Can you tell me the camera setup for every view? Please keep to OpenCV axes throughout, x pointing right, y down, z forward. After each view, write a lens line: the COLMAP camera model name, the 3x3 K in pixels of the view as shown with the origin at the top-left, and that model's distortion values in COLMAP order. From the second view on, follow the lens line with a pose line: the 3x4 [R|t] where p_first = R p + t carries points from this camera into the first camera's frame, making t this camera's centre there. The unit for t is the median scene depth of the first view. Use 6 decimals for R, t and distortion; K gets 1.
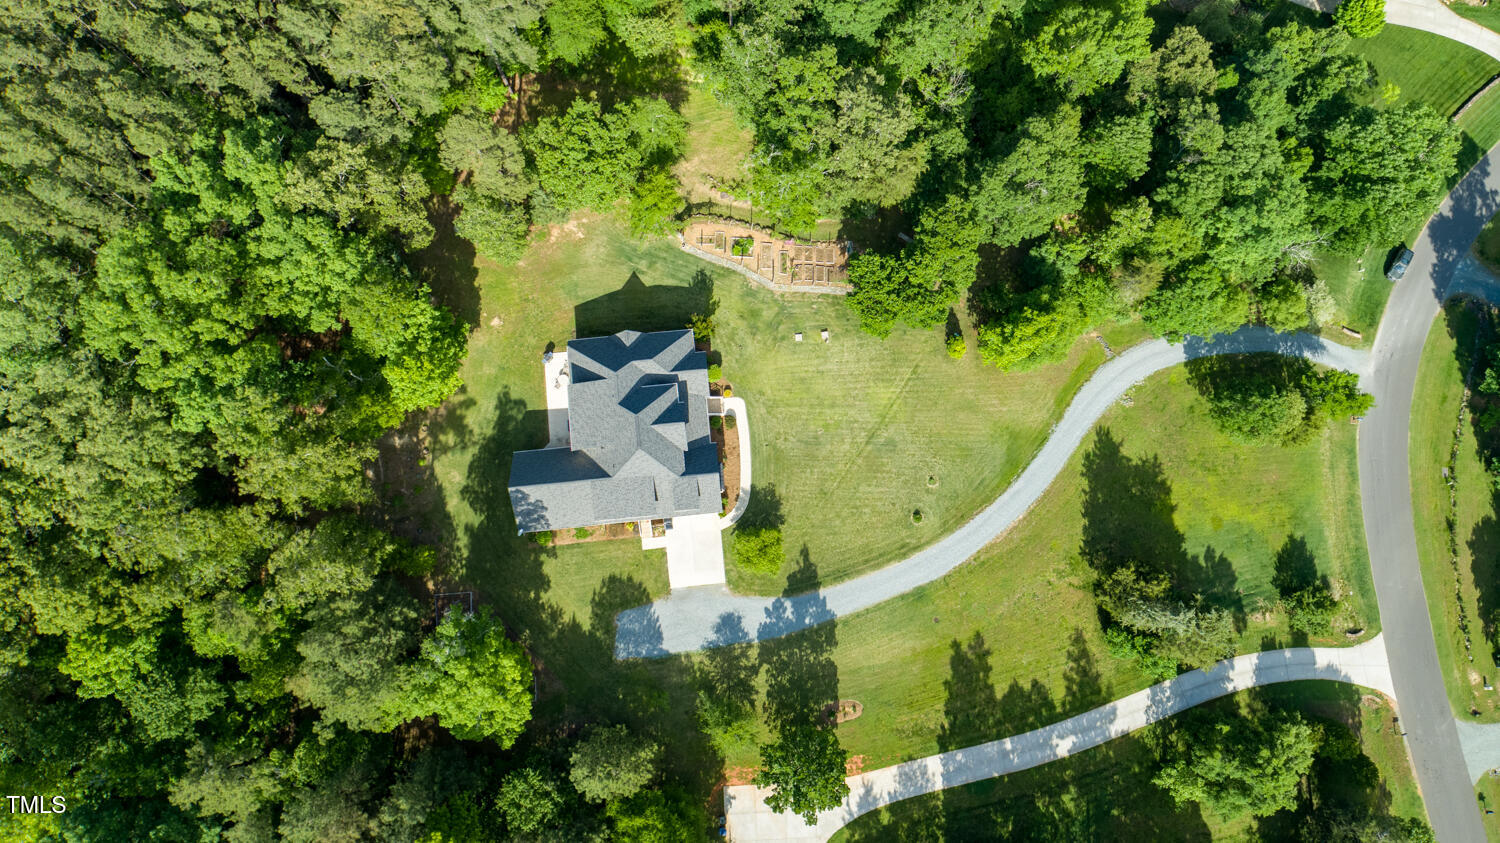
lens RADIAL K [[1003.6, 0, 746.5], [0, 1003.6, 414.7], [0, 0, 1]] dist [-0.002194, -0.001274]
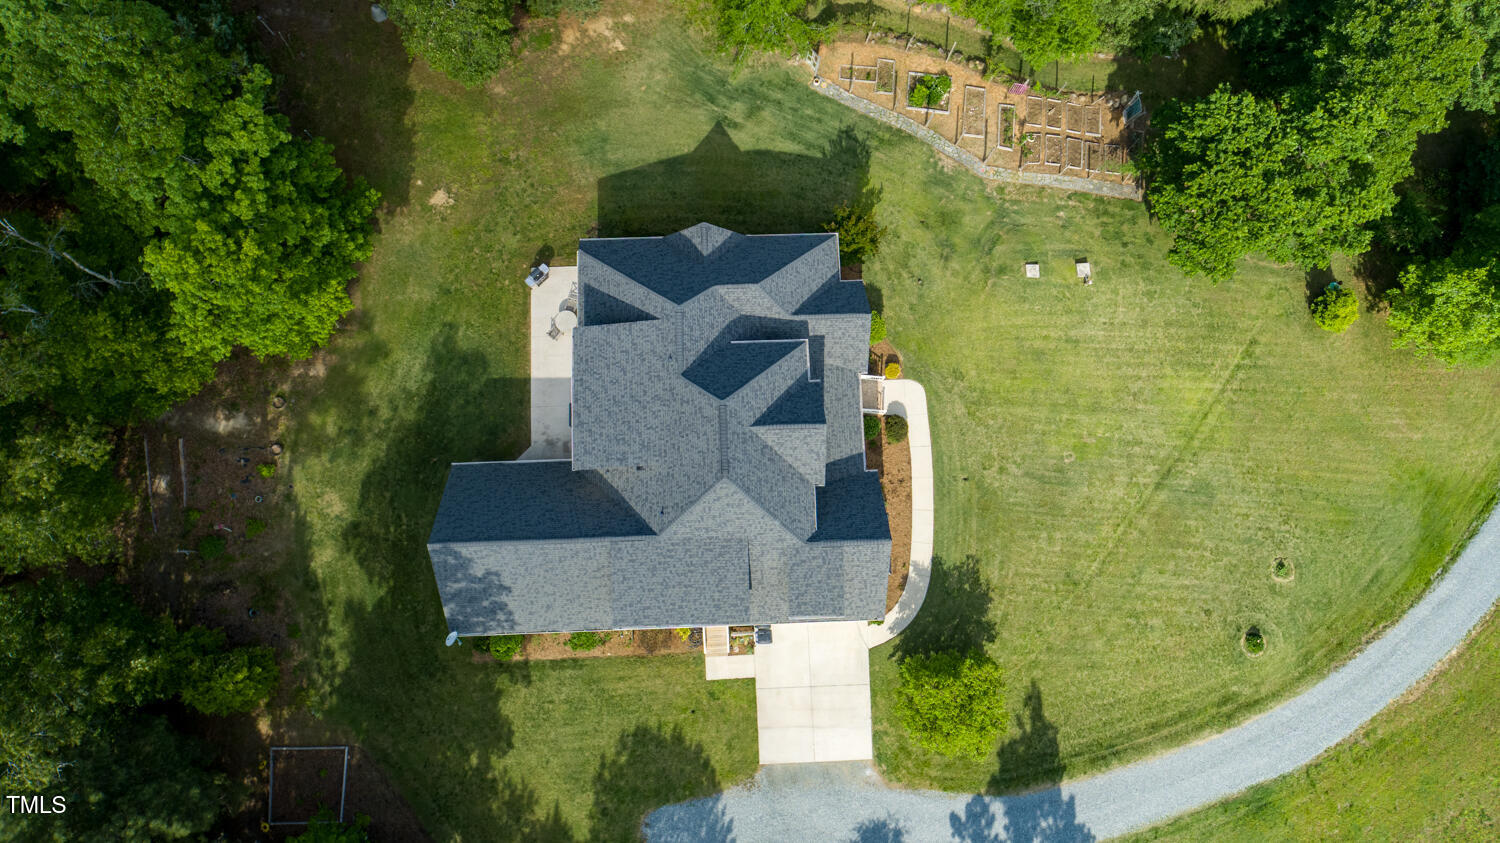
lens RADIAL K [[962.8, 0, 750.0], [0, 962.8, 421.5], [0, 0, 1]] dist [-0.002720, -0.000382]
pose [[0.997852, 0.065412, -0.003601, -0.087796], [-0.065357, 0.997770, 0.013575, 0.002389], [0.004481, -0.013311, 0.999901, 0.527896]]
